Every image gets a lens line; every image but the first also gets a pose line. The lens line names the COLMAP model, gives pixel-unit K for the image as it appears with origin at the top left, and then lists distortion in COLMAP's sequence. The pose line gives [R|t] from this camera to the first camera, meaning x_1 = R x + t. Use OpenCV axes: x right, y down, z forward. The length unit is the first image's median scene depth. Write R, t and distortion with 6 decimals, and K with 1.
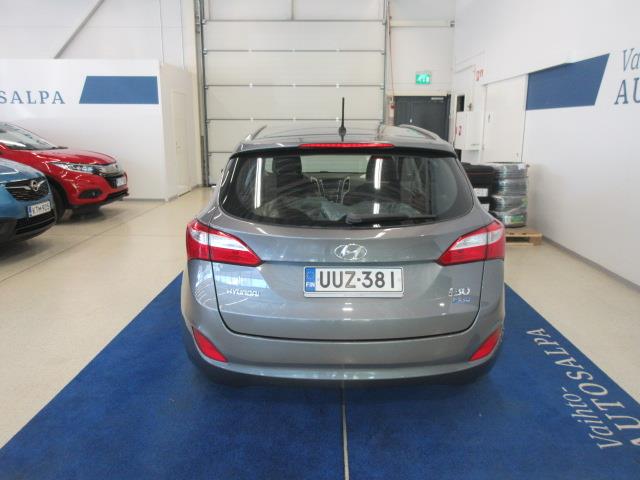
lens RADIAL K [[524.5, 0, 320.0], [0, 524.5, 240.0], [0, 0, 1]] dist [0.005032, 0.007761]
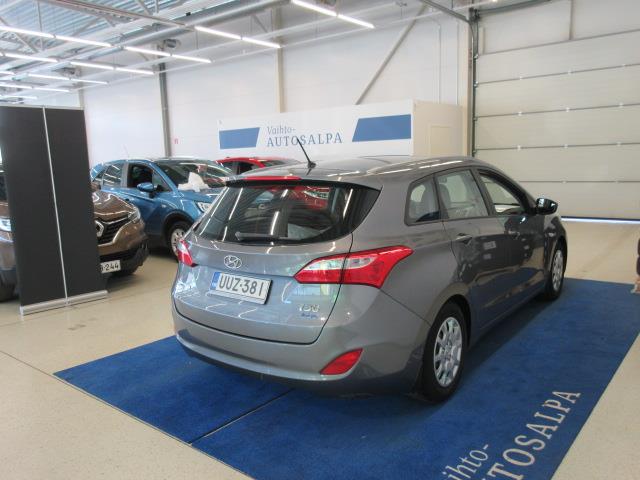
lens RADIAL K [[524.5, 0, 320.0], [0, 524.5, 240.0], [0, 0, 1]] dist [0.005032, 0.007761]
pose [[0.787390, 0.066290, -0.612880, 0.660501], [-0.099393, 0.994845, -0.020091, -0.017012], [0.608389, 0.076735, 0.789920, 0.083492]]
